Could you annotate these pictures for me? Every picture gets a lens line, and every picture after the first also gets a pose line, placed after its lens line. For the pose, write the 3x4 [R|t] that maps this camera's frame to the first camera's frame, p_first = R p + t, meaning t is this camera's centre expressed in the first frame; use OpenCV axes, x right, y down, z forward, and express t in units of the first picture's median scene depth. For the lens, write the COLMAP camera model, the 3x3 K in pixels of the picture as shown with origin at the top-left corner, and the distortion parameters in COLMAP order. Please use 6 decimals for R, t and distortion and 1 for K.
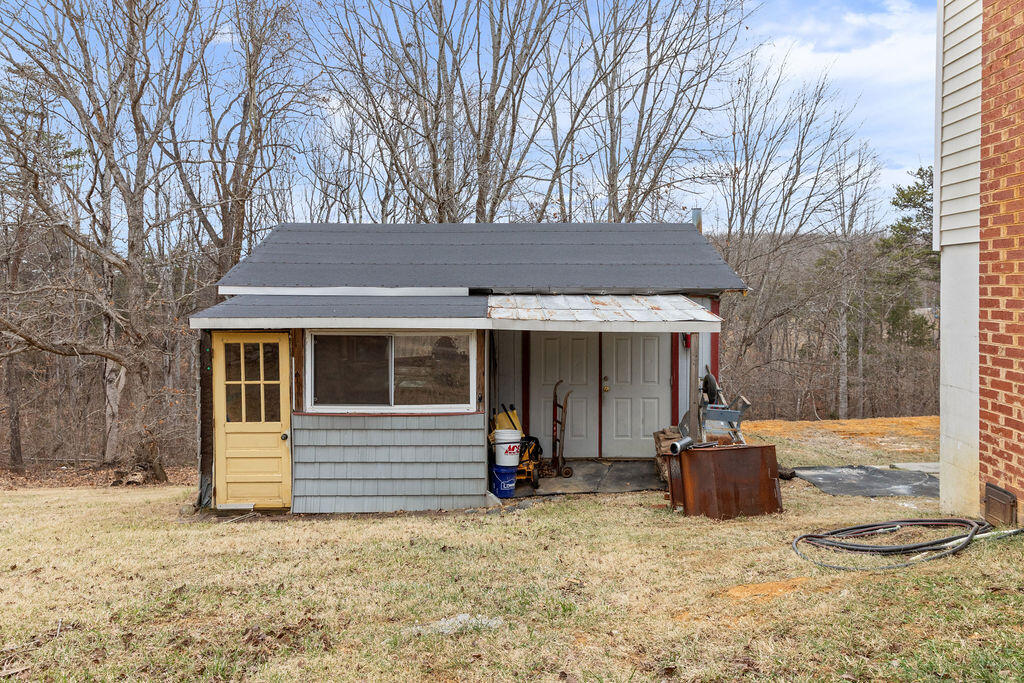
lens RADIAL K [[694.6, 0, 516.5], [0, 694.6, 333.1], [0, 0, 1]] dist [0.017007, -0.002890]
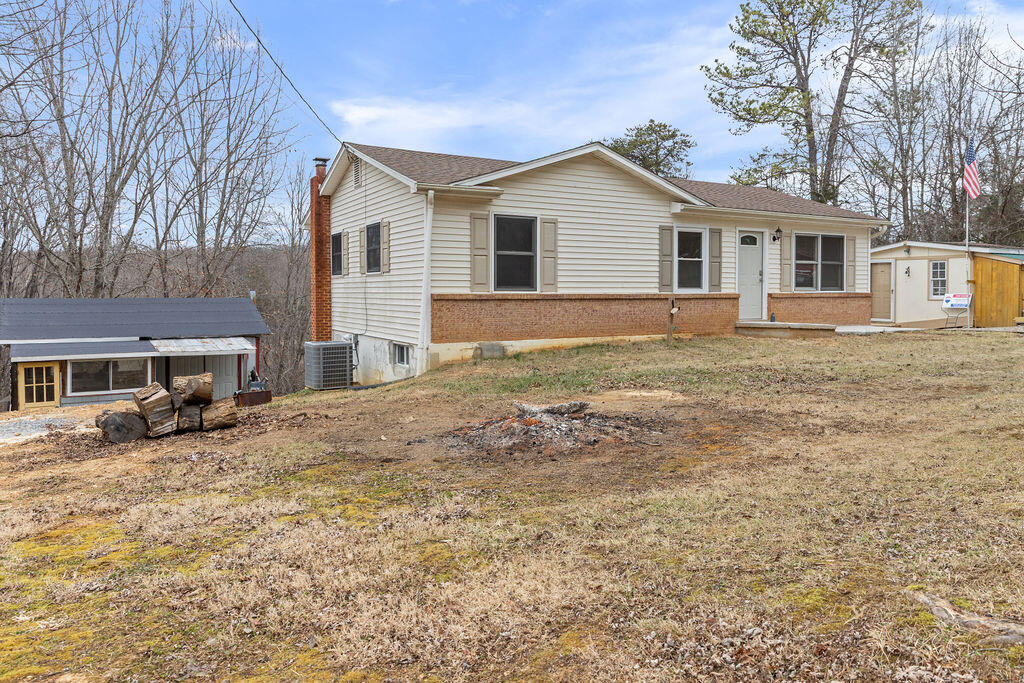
lens RADIAL K [[694.6, 0, 513.4], [0, 694.6, 309.0], [0, 0, 1]] dist [0.017007, -0.002890]
pose [[0.843991, -0.007782, 0.536301, -0.296159], [0.028840, 0.999107, -0.030889, -0.059617], [-0.535582, 0.041537, 0.843461, -1.748026]]
